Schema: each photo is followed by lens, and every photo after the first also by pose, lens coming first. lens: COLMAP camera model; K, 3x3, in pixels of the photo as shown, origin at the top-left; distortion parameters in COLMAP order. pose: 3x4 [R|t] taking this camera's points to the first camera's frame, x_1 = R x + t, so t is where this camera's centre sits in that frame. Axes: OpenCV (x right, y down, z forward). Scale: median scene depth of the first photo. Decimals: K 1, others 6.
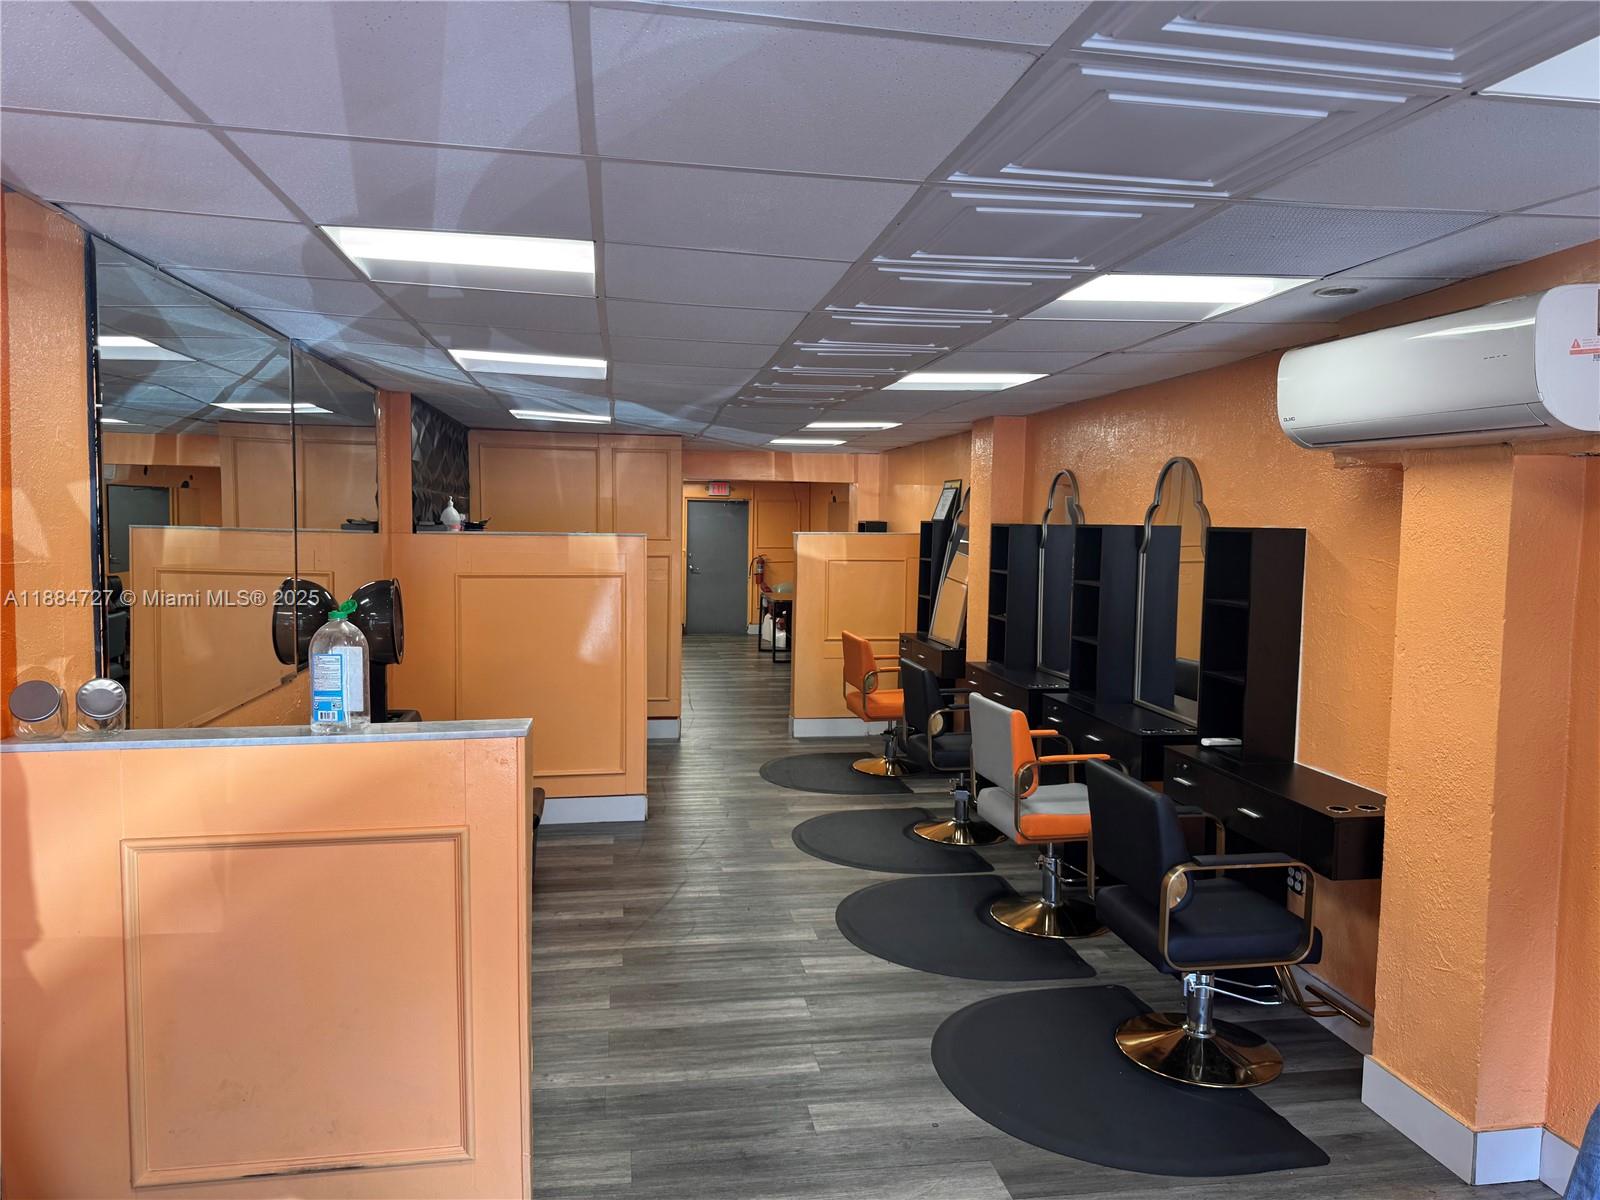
lens RADIAL K [[1136.7, 0, 793.5], [0, 1136.7, 594.7], [0, 0, 1]] dist [0.106443, -0.199258]
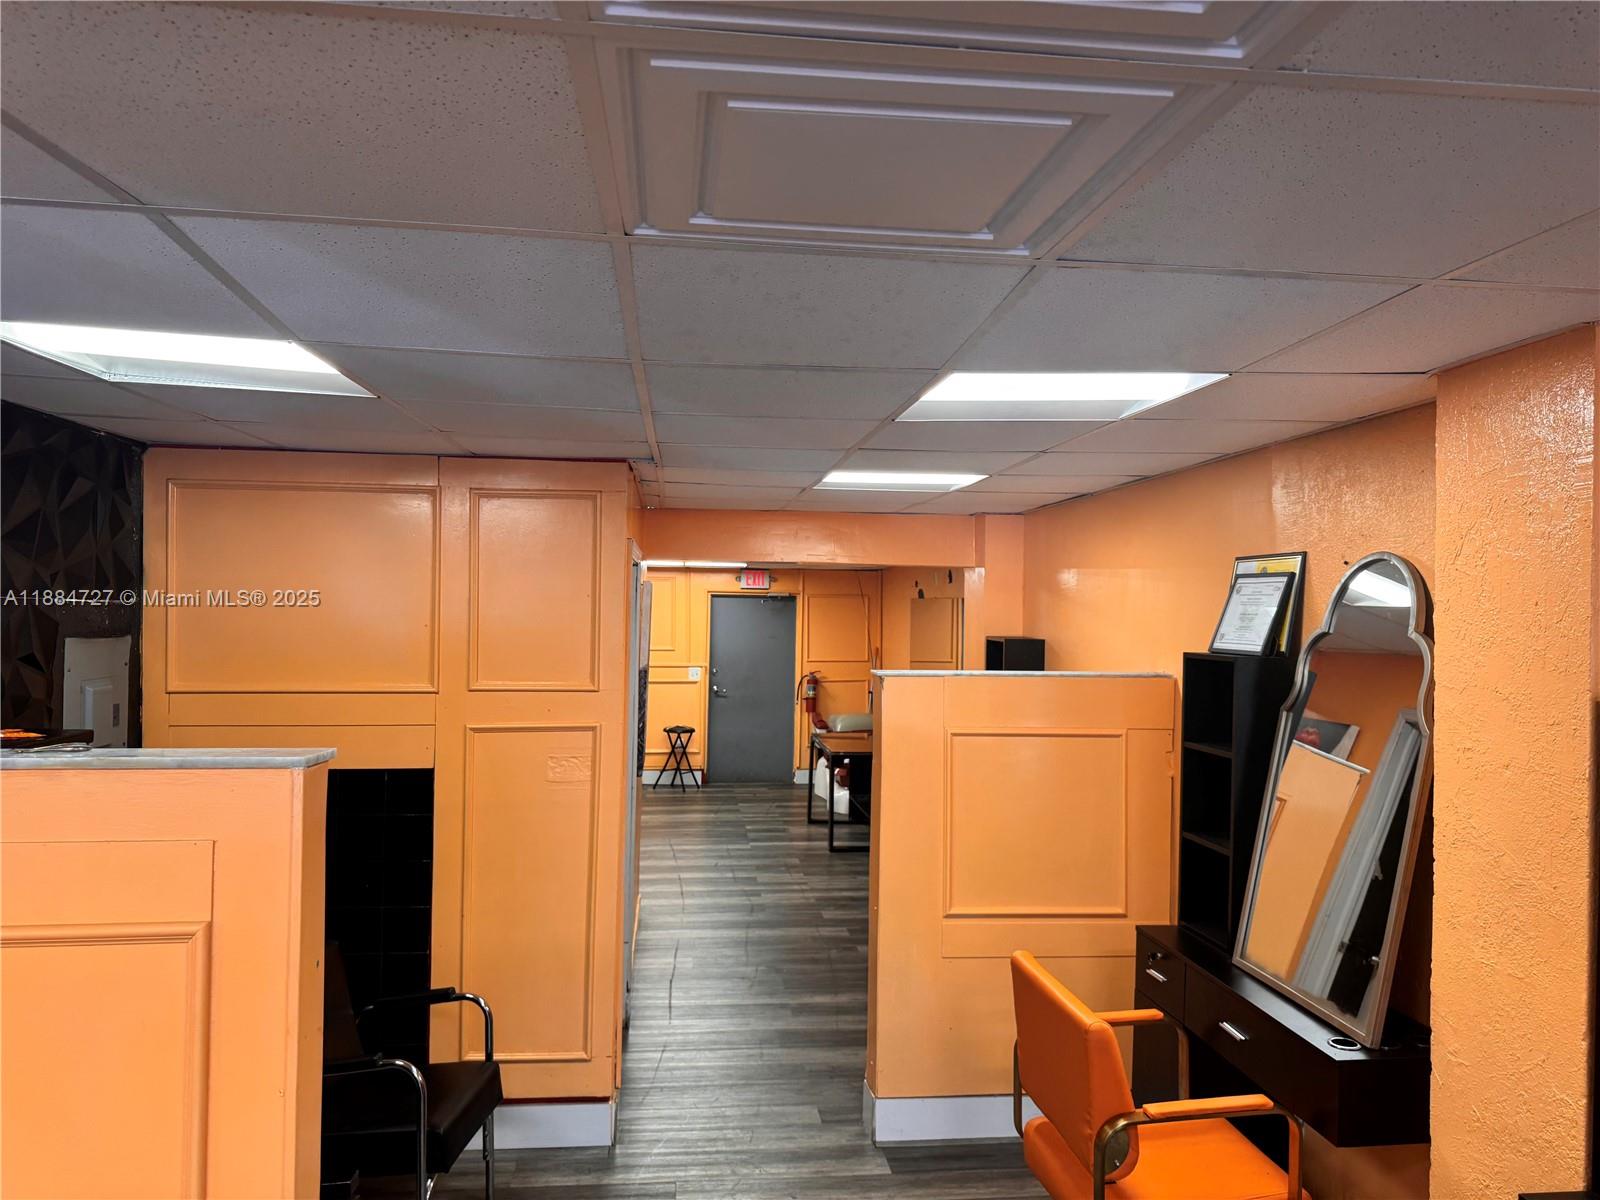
lens RADIAL K [[1136.7, 0, 793.5], [0, 1136.7, 594.7], [0, 0, 1]] dist [0.106443, -0.199258]
pose [[0.998720, 0.000363, -0.050571, -0.005565], [-0.004406, 0.996797, -0.079856, -0.029504], [0.050380, 0.079977, 0.995523, 0.326504]]
